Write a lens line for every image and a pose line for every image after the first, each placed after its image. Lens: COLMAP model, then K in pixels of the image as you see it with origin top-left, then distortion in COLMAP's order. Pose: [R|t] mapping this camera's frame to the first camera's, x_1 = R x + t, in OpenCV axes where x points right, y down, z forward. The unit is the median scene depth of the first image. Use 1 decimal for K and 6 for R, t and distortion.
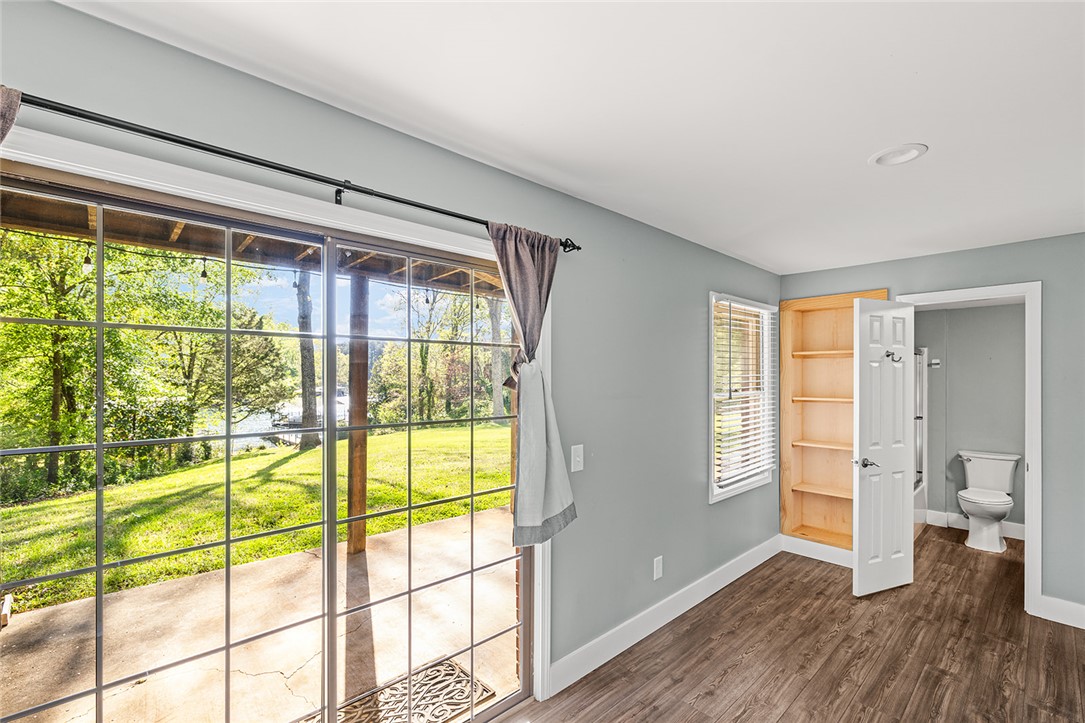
lens RADIAL K [[461.5, 0, 538.9], [0, 461.5, 370.3], [0, 0, 1]] dist [-0.000529, -0.000192]
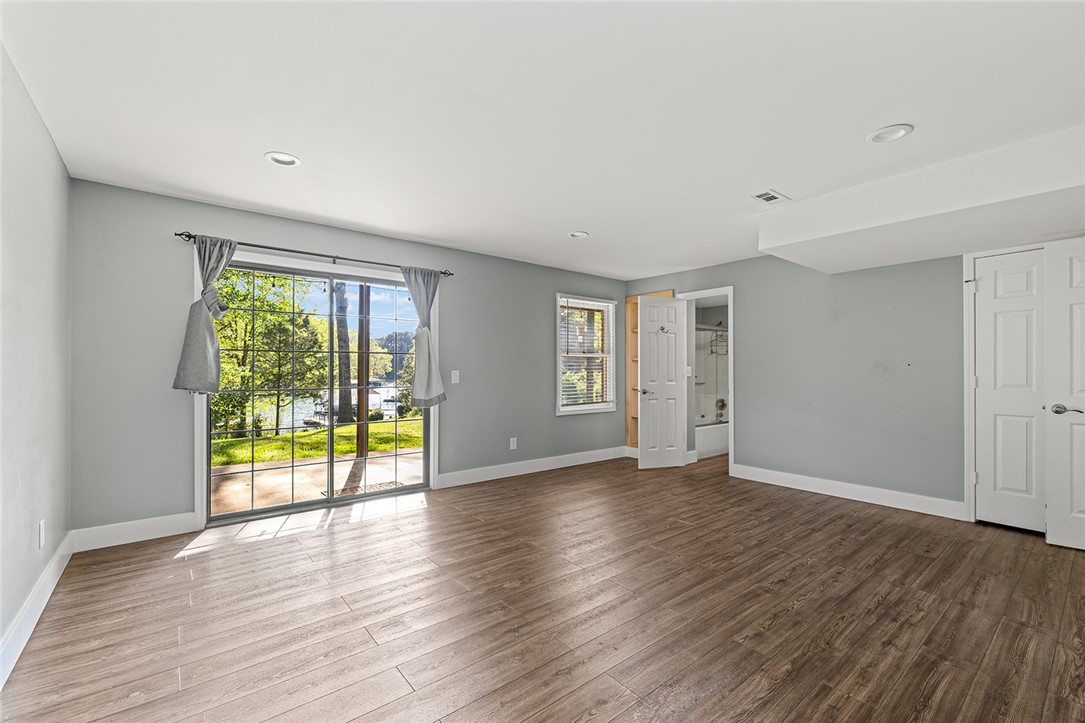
lens RADIAL K [[461.5, 0, 546.1], [0, 461.5, 360.6], [0, 0, 1]] dist [-0.000529, -0.000192]
pose [[0.998082, -0.000179, -0.061909, 0.567434], [-0.000489, 0.999942, -0.010785, 0.131998], [0.061907, 0.010794, 0.998024, -0.938354]]
